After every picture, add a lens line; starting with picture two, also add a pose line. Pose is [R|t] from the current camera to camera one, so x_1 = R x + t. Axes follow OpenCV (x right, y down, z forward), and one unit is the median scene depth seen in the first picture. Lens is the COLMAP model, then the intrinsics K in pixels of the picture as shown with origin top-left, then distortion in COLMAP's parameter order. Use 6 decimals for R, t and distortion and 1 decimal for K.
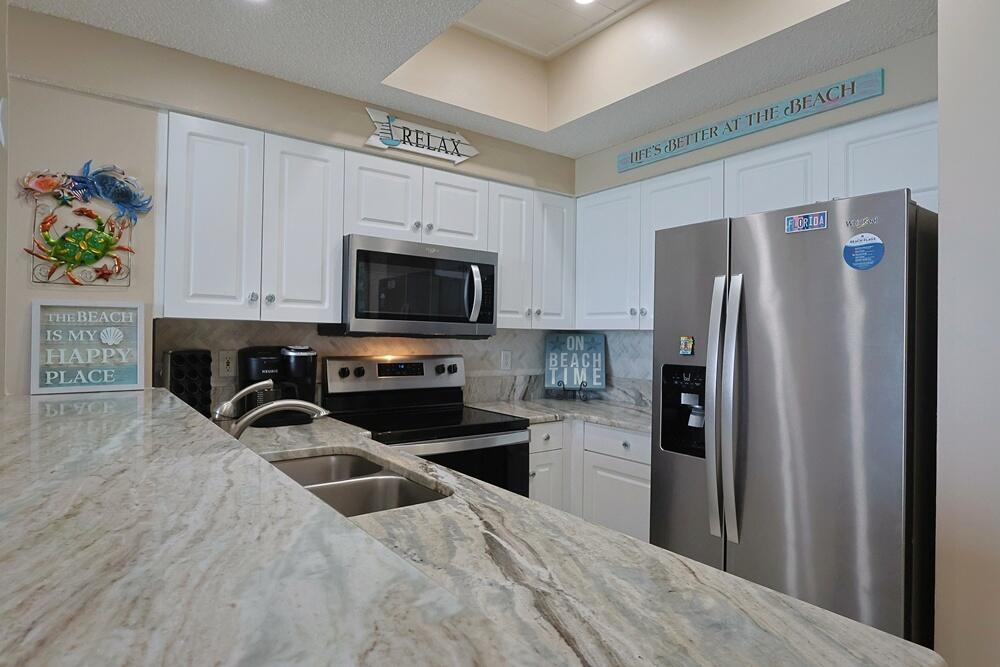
lens RADIAL K [[565.9, 0, 500.1], [0, 565.9, 333.8], [0, 0, 1]] dist [-0.003349, 0.000396]
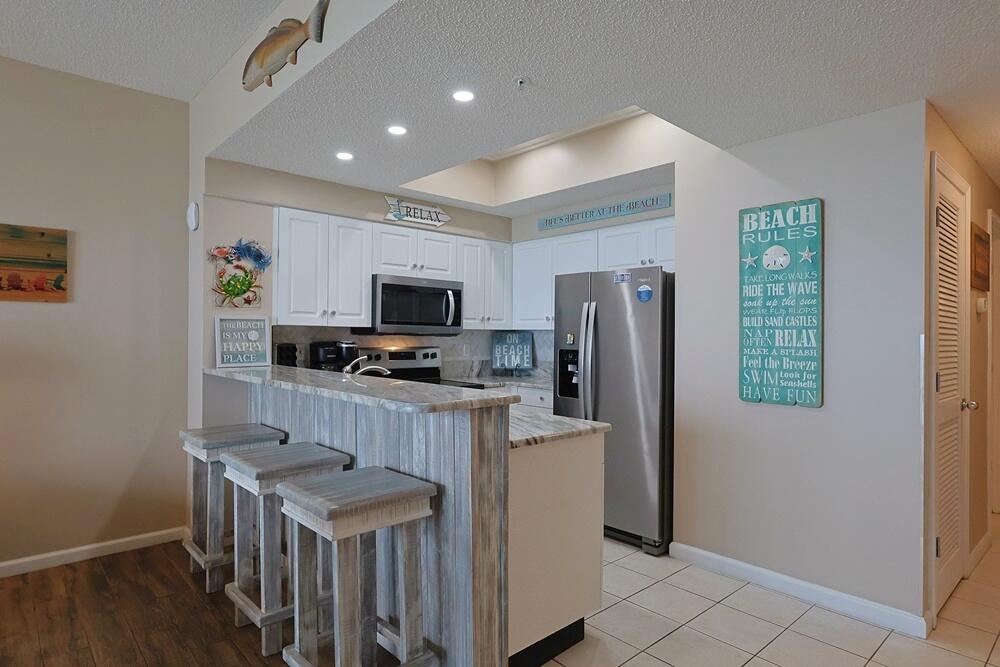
lens RADIAL K [[565.9, 0, 499.8], [0, 565.9, 334.7], [0, 0, 1]] dist [-0.003349, 0.000396]
pose [[0.994783, -0.005564, 0.101866, -0.076680], [0.004951, 0.999968, 0.006269, -0.005231], [-0.101897, -0.005732, 0.994778, -0.699328]]
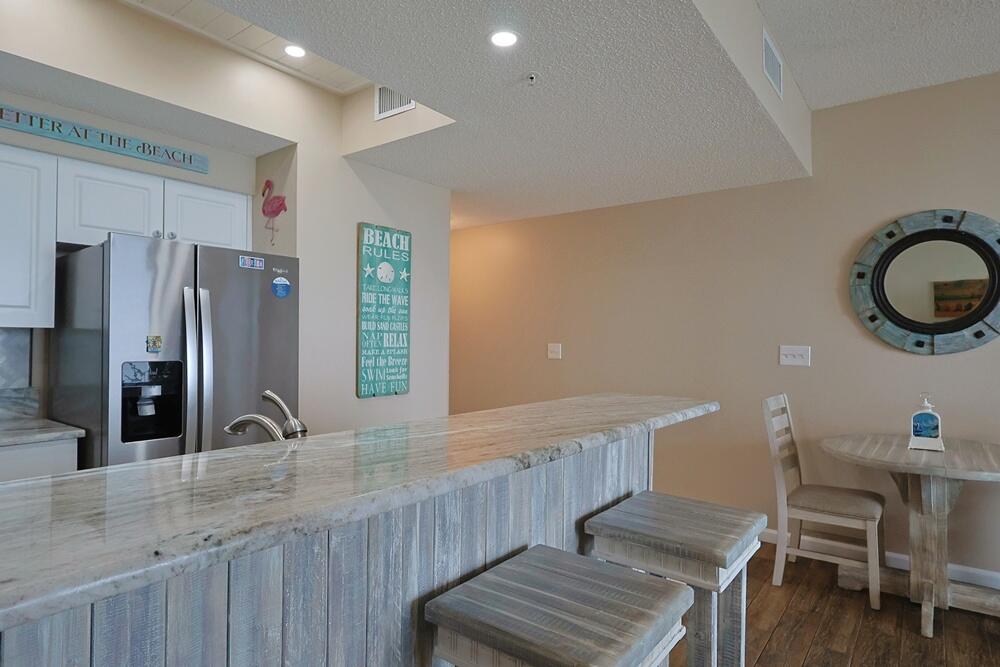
lens RADIAL K [[565.9, 0, 497.7], [0, 565.9, 335.3], [0, 0, 1]] dist [-0.003349, 0.000396]
pose [[-0.275178, -0.006030, 0.961374, -0.813820], [-0.012921, 0.999913, 0.002573, -0.007102], [-0.961307, -0.011714, -0.275232, 0.550553]]
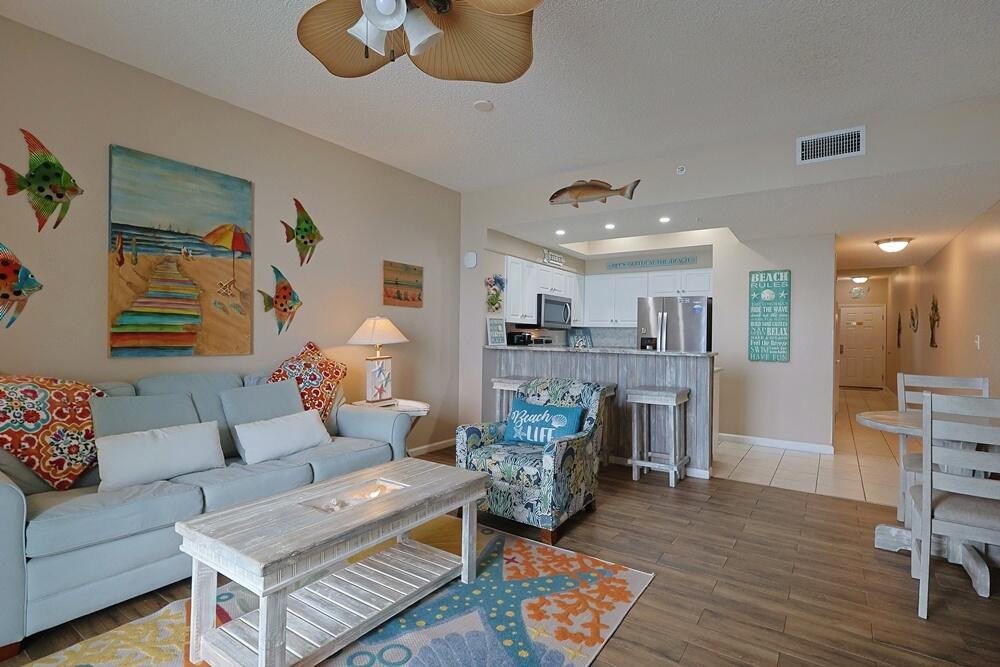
lens RADIAL K [[486.9, 0, 499.7], [0, 486.9, 333.5], [0, 0, 1]] dist [-0.003268, 0.000842]
pose [[0.943980, 0.003313, 0.329985, -1.297473], [-0.005923, 0.999959, 0.006903, 0.013397], [-0.329949, -0.008471, 0.943961, -1.293999]]
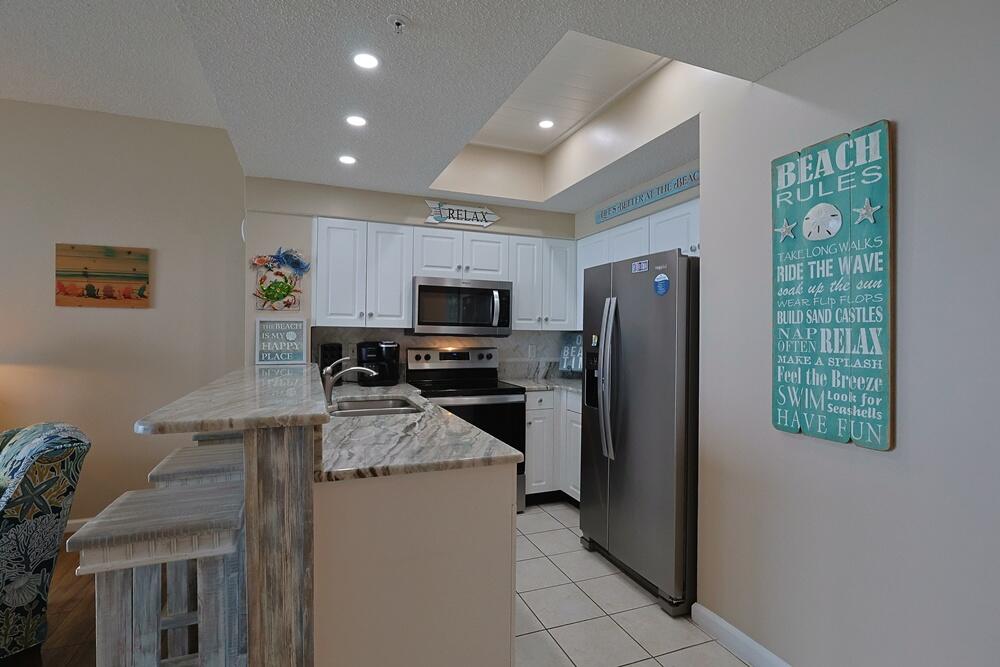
lens RADIAL K [[486.9, 0, 500.0], [0, 486.9, 333.6], [0, 0, 1]] dist [-0.003268, 0.000842]
pose [[0.965796, -0.004942, -0.259258, 0.364158], [0.004980, 0.999987, -0.000511, 0.000130], [0.259257, -0.000798, 0.965808, -0.357065]]
